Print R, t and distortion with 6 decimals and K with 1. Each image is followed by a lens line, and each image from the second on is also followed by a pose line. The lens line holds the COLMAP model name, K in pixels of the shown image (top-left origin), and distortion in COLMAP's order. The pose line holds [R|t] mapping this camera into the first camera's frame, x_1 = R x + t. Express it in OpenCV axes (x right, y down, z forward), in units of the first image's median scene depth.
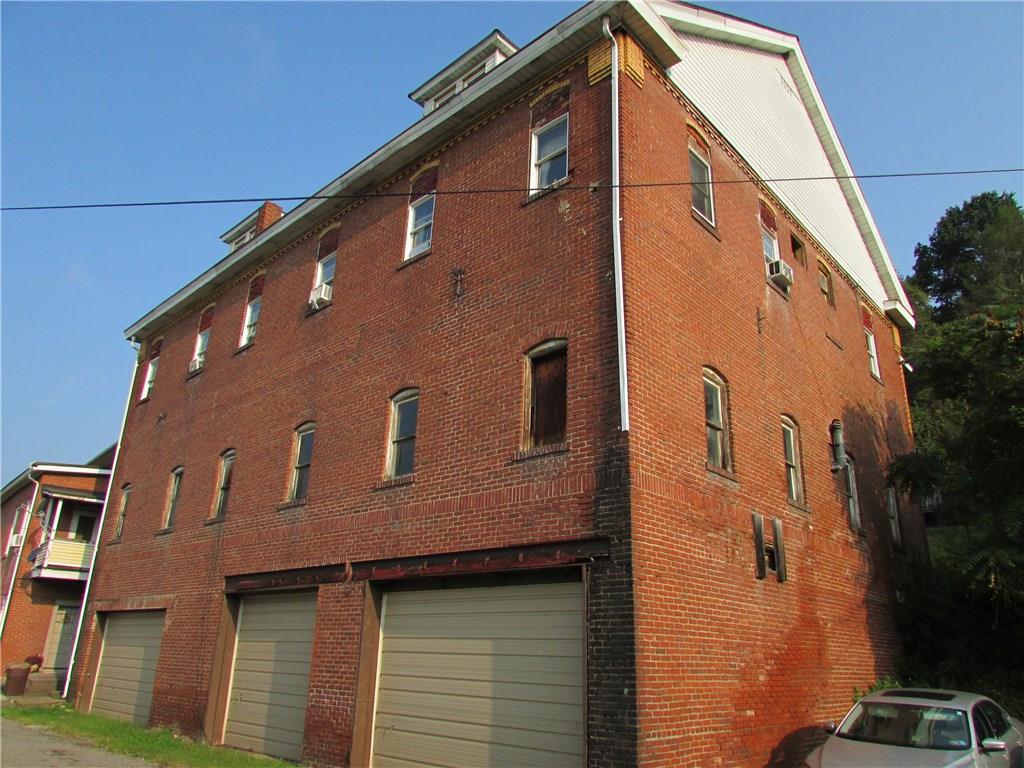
lens RADIAL K [[728.5, 0, 514.7], [0, 728.5, 377.8], [0, 0, 1]] dist [-0.025411, -0.002262]
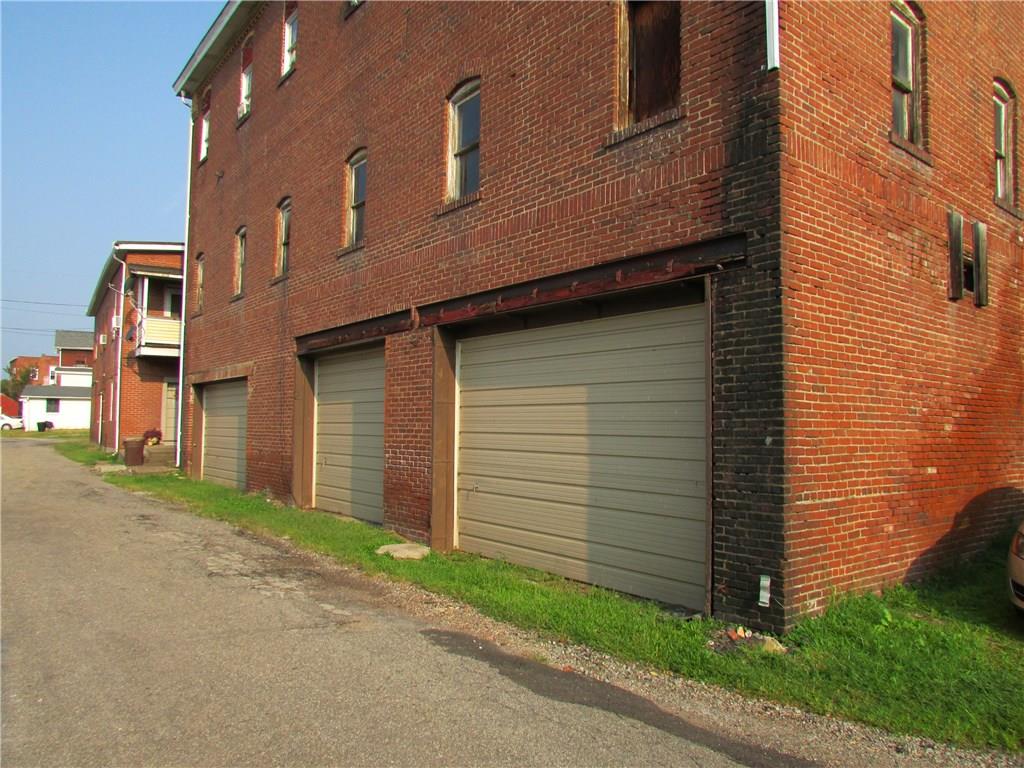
lens RADIAL K [[735.2, 0, 510.7], [0, 735.2, 385.1], [0, 0, 1]] dist [-0.021024, -0.006756]
pose [[0.986811, -0.024415, -0.160027, 0.013839], [0.071637, 0.952358, 0.296450, 0.101660], [0.145165, -0.304004, 0.941546, 0.205638]]
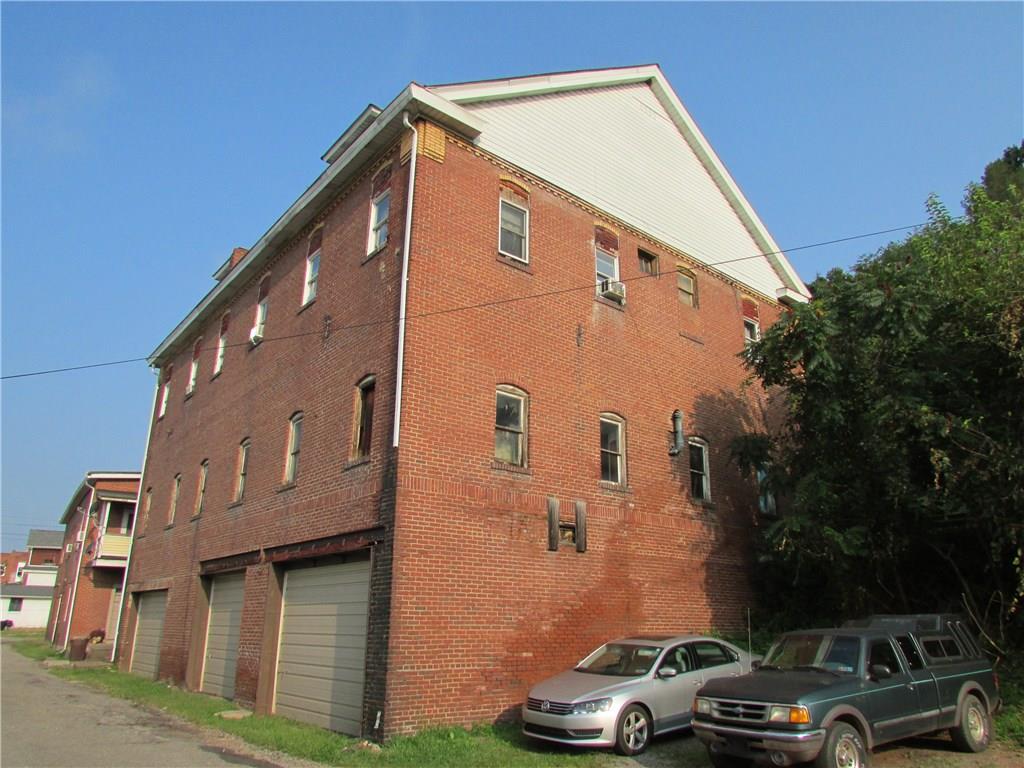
lens RADIAL K [[724.4, 0, 512.6], [0, 724.4, 375.1], [0, 0, 1]] dist [-0.023968, -0.006728]
pose [[0.990411, -0.067642, -0.120459, 0.410697], [0.071616, 0.997012, 0.028968, -0.062937], [0.118140, -0.037317, 0.992296, -0.225663]]
